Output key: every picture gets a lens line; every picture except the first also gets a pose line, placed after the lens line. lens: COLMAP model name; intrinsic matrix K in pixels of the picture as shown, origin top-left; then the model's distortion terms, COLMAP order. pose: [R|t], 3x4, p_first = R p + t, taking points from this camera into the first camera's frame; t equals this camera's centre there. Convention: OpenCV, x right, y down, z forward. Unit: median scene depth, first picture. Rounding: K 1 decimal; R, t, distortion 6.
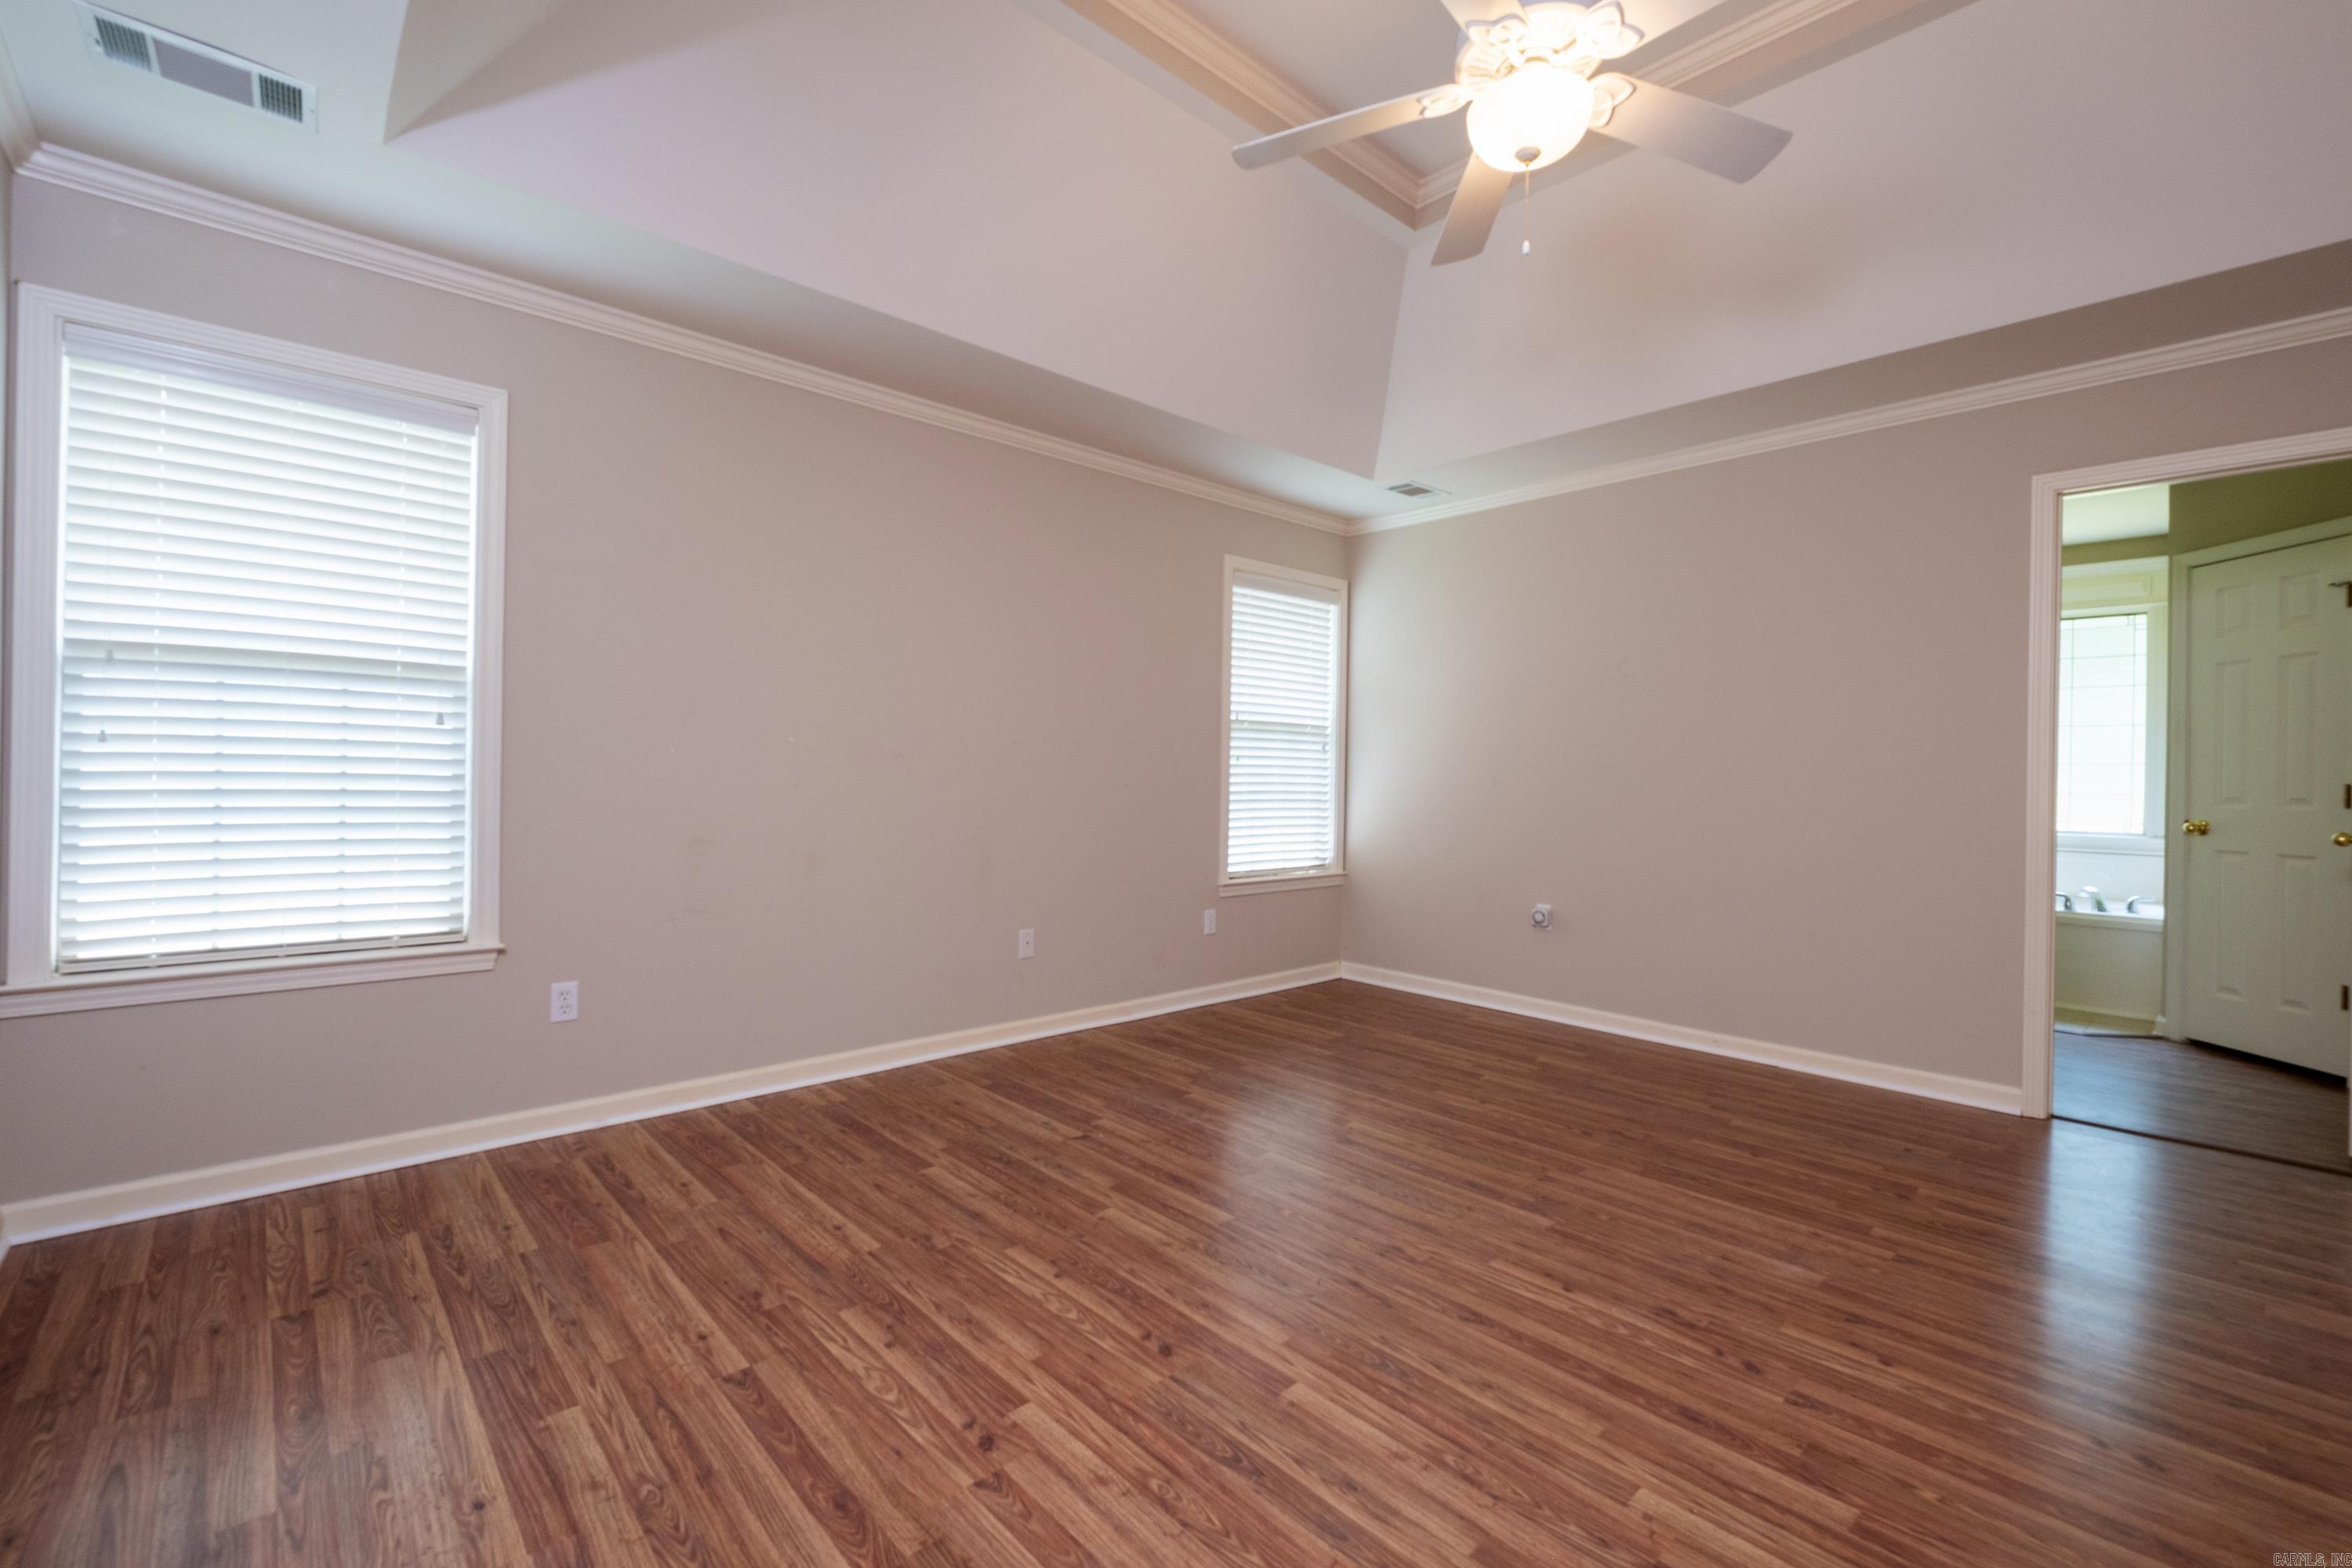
lens RADIAL K [[1009.7, 0, 1178.1], [0, 1009.7, 777.4], [0, 0, 1]] dist [0.003969, -0.005739]
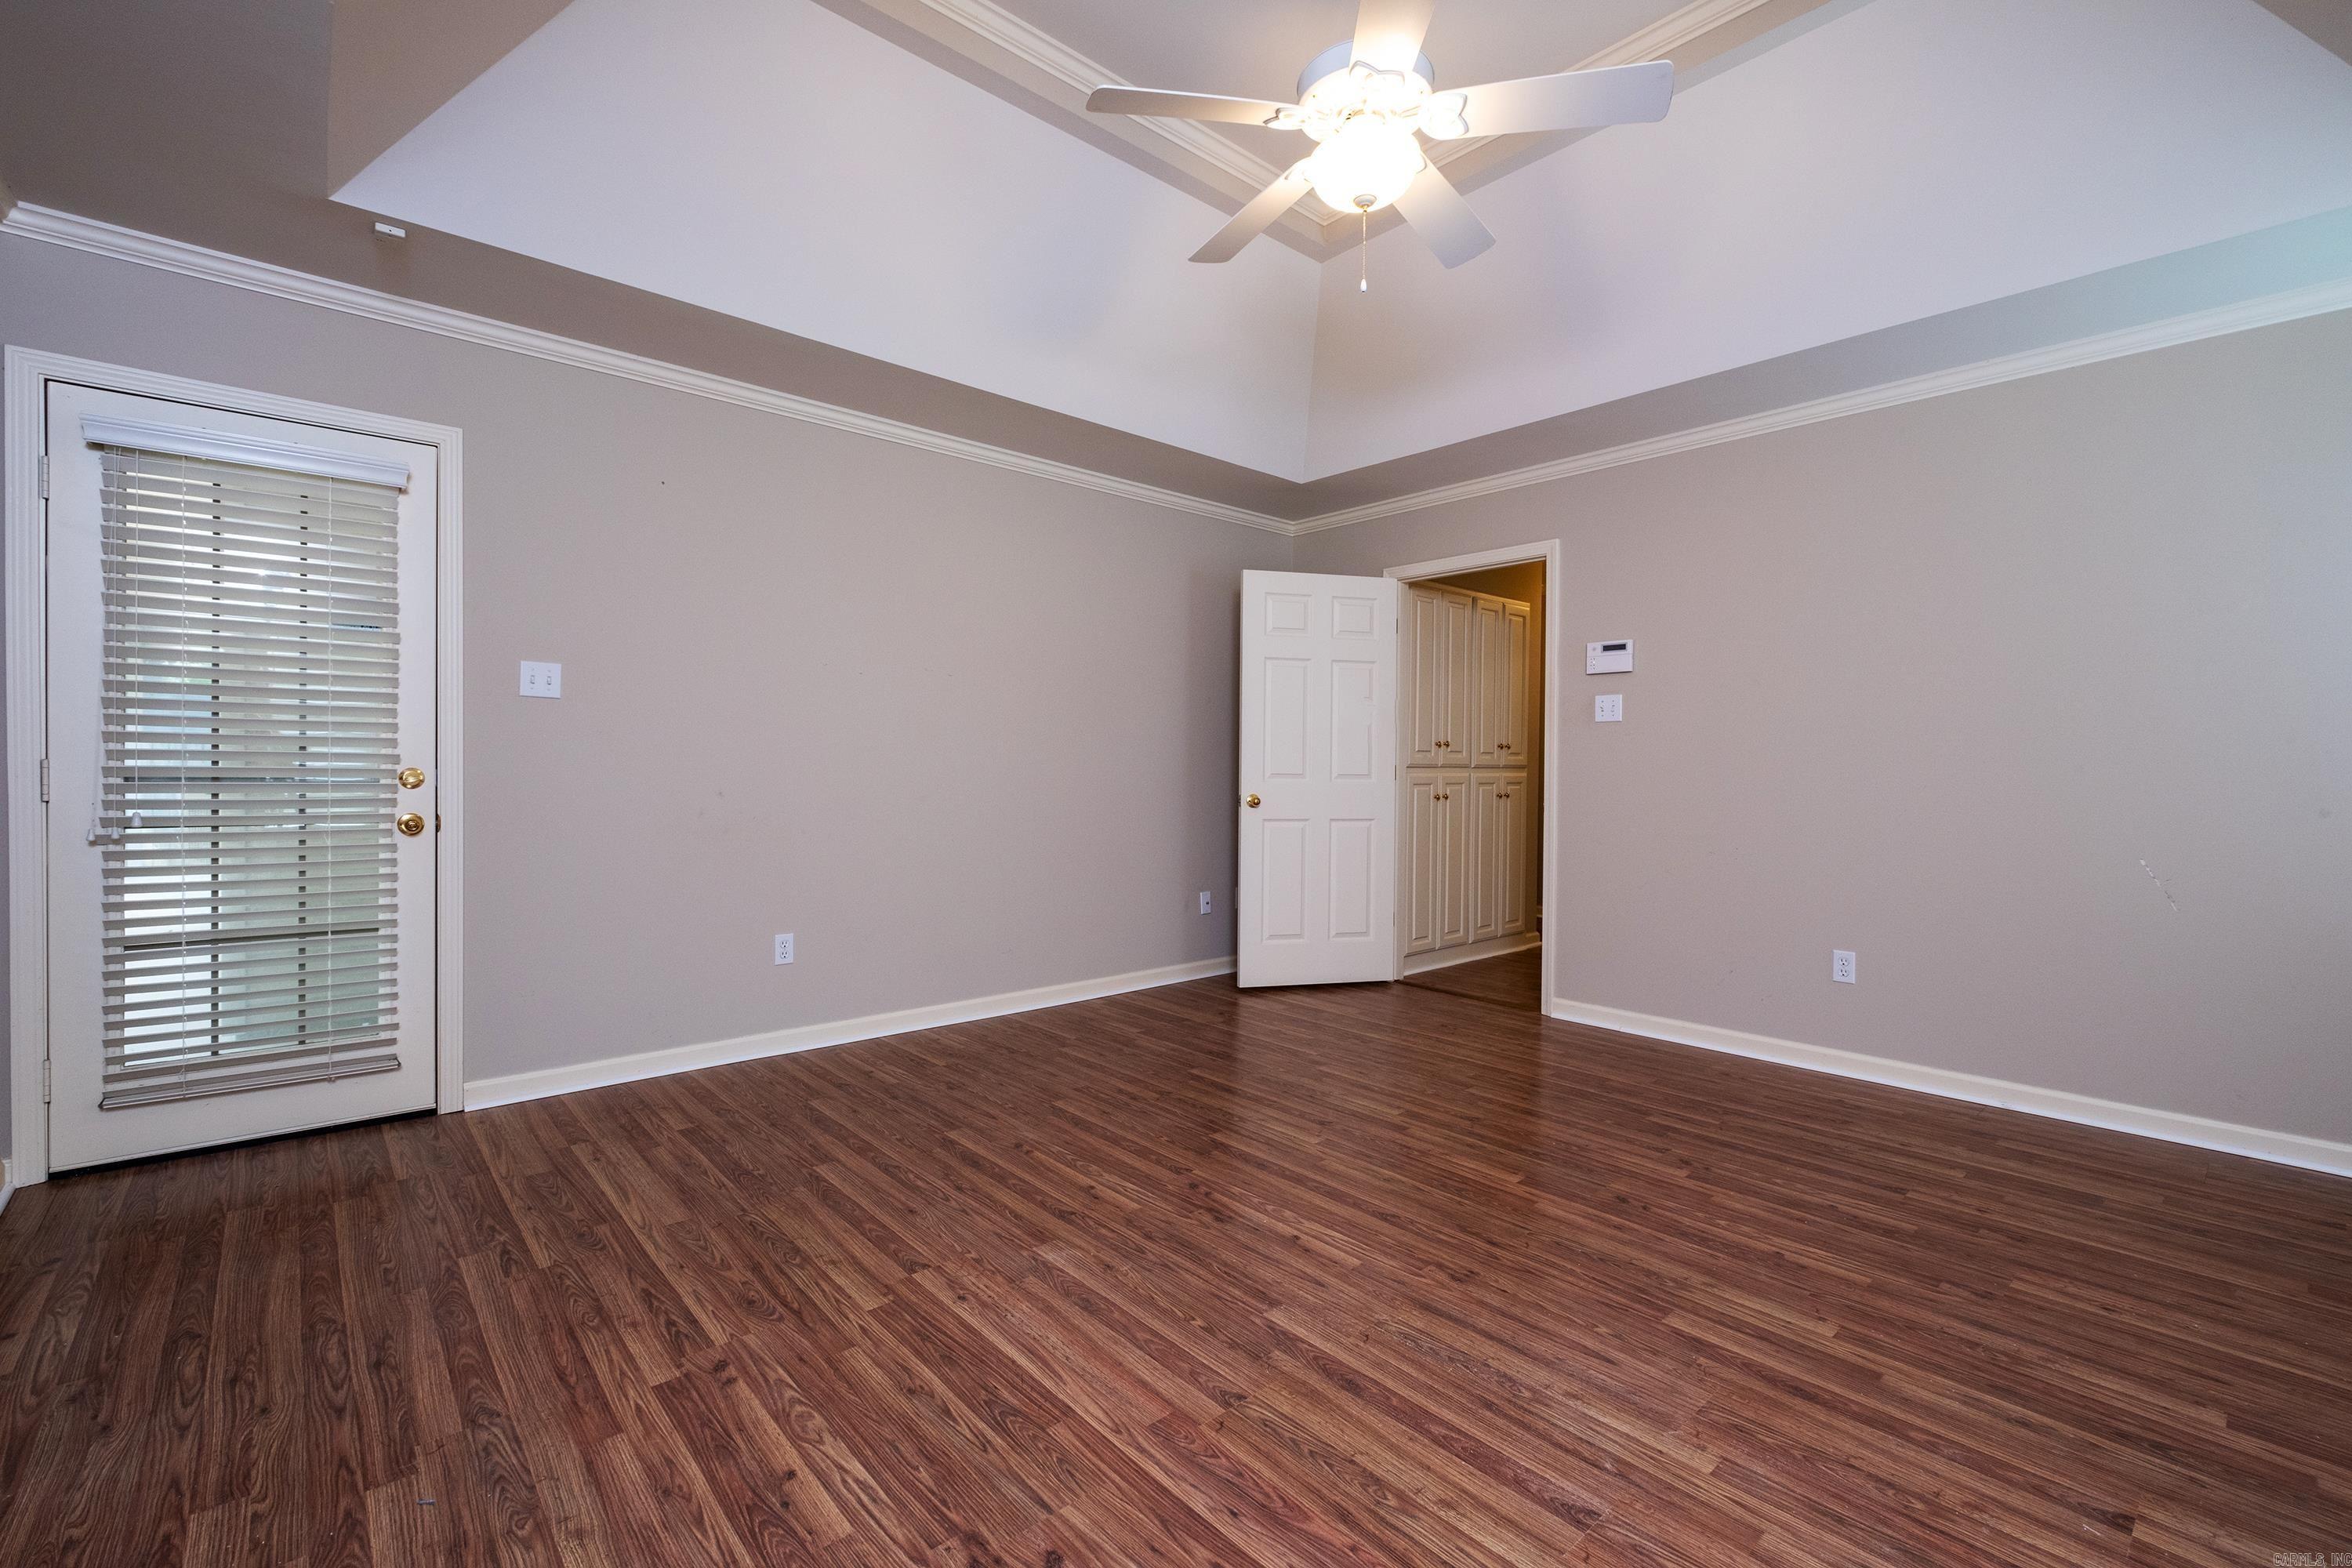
lens RADIAL K [[1009.7, 0, 1176.4], [0, 1009.7, 785.3], [0, 0, 1]] dist [0.003969, -0.005739]
pose [[-0.999505, -0.027353, 0.015566, 0.484907], [-0.026963, 0.999331, 0.024722, -0.001277], [-0.016232, 0.024290, -0.999573, 1.972216]]
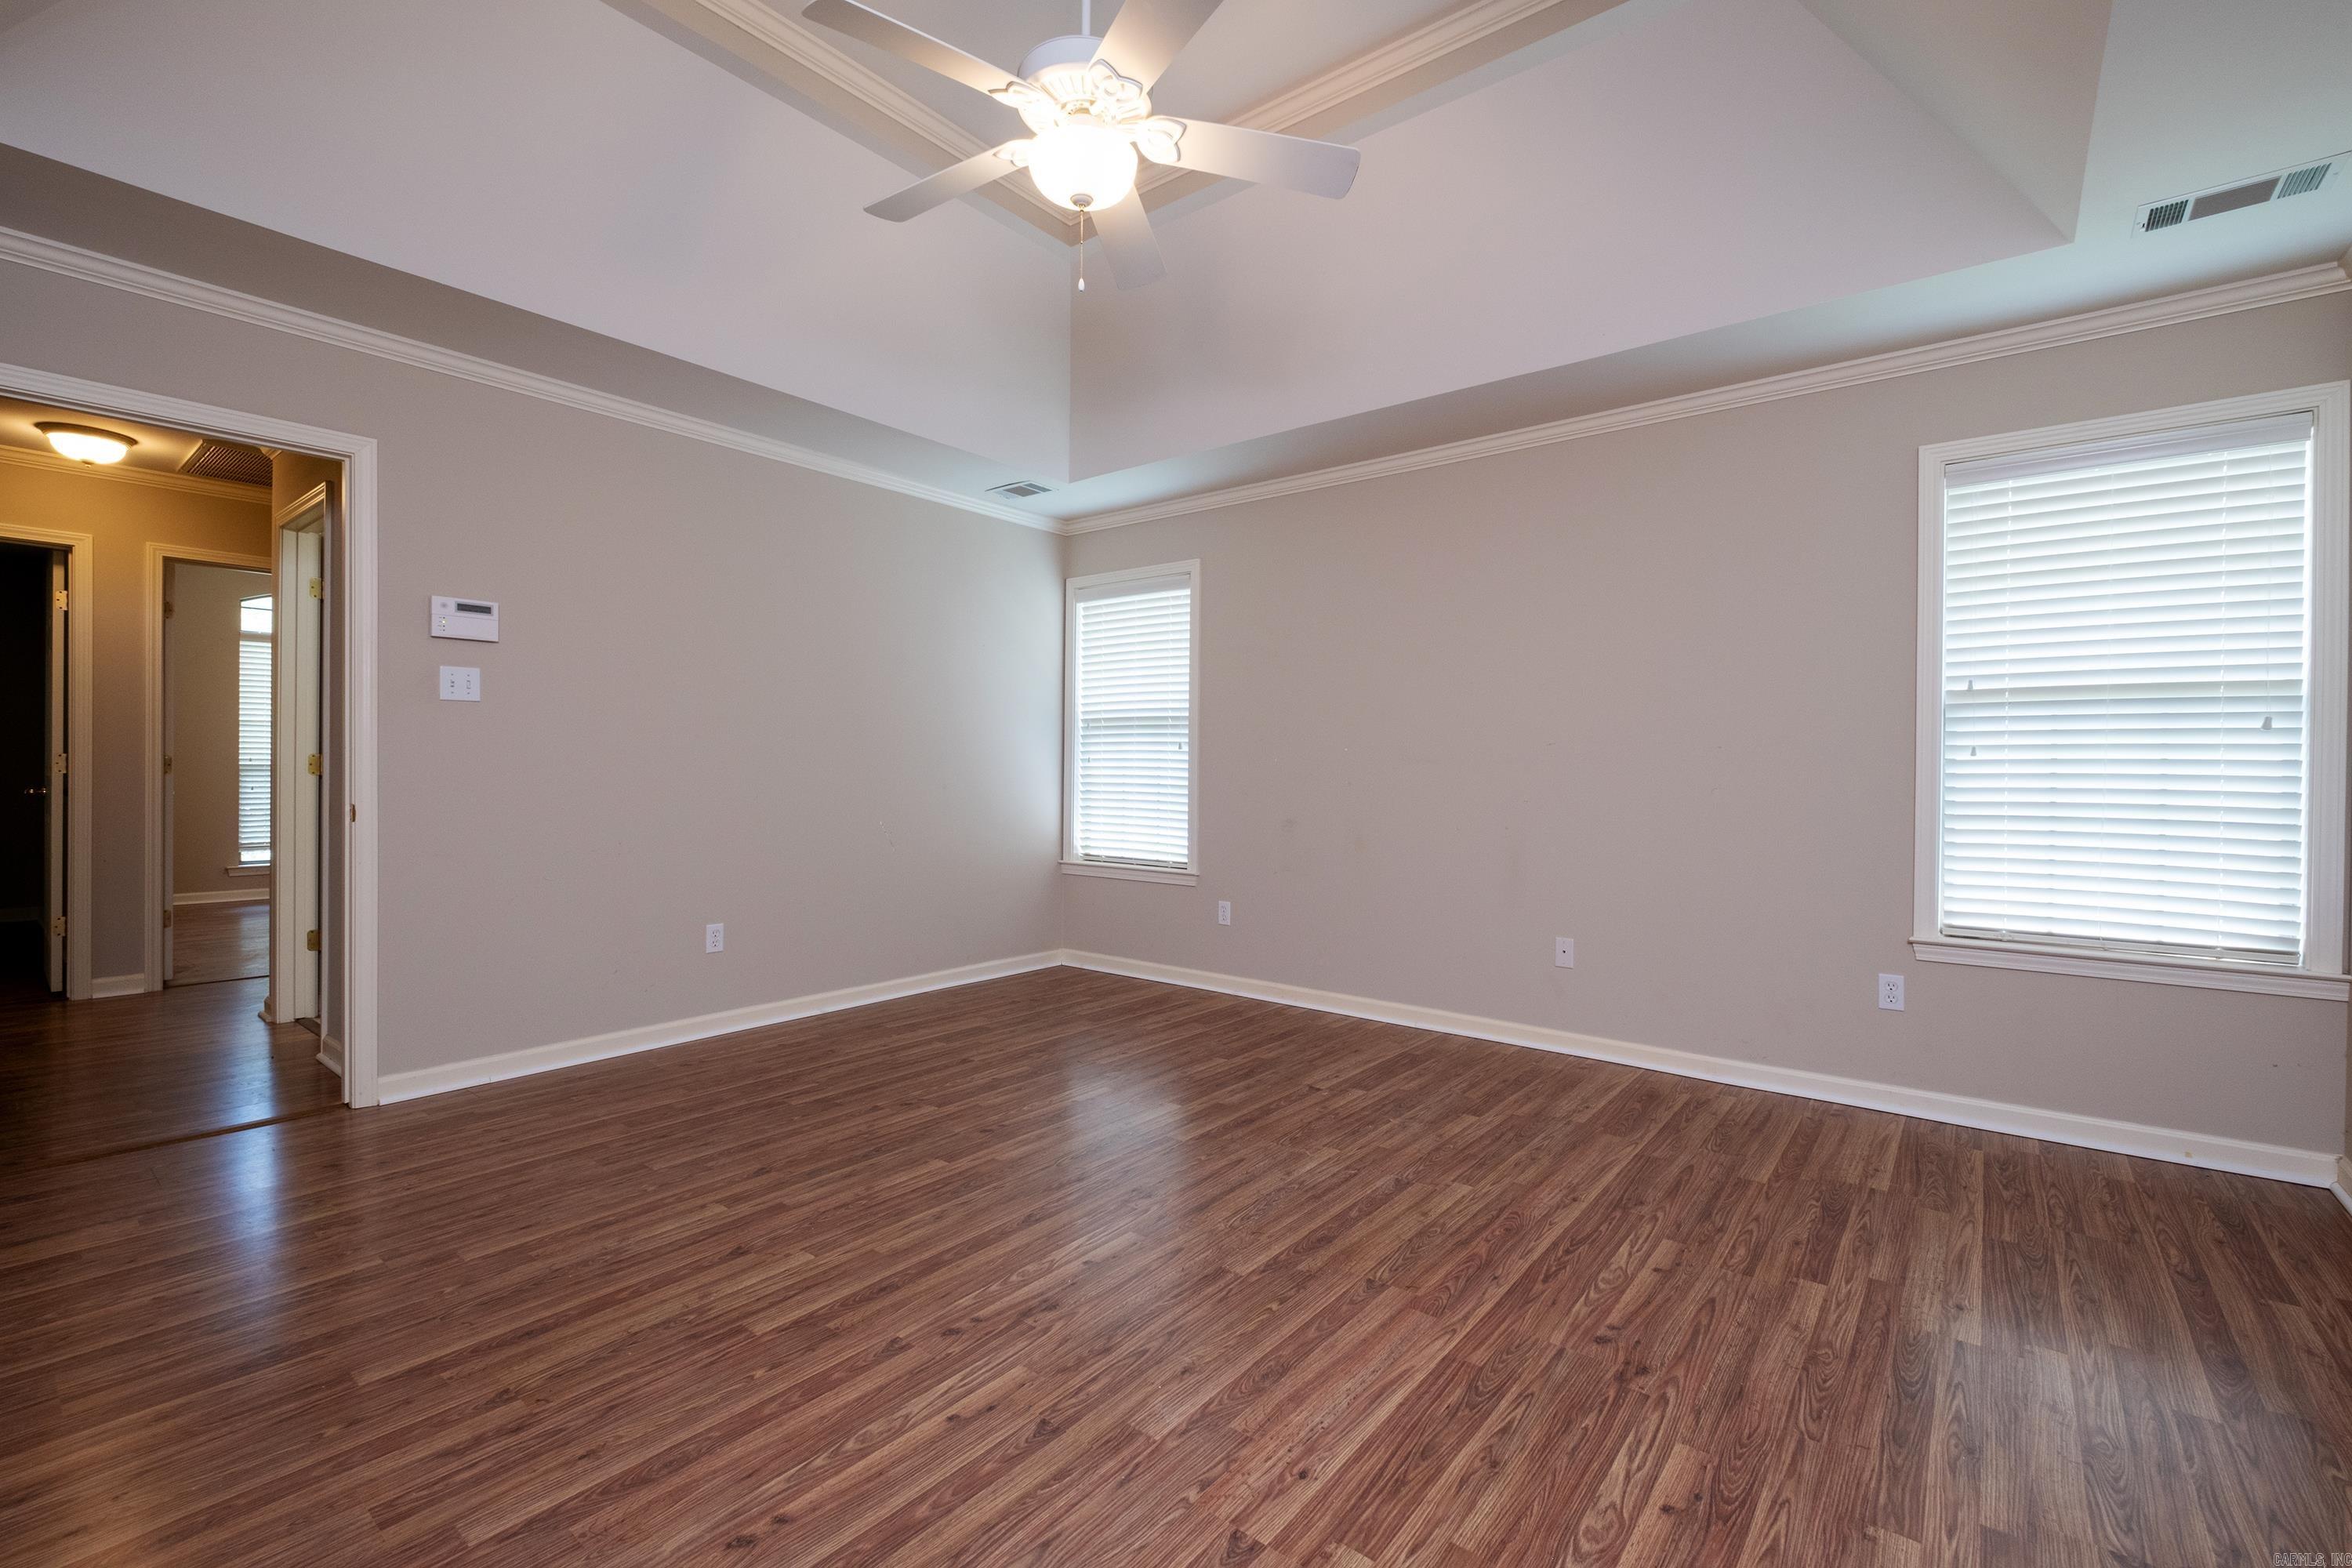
lens RADIAL K [[1009.7, 0, 1175.7], [0, 1009.7, 784.1], [0, 0, 1]] dist [0.003969, -0.005739]
pose [[0.152733, -0.000098, -0.988267, 1.347941], [-0.011447, 0.999933, -0.001869, 0.018670], [0.988201, 0.011598, 0.152722, 0.880314]]
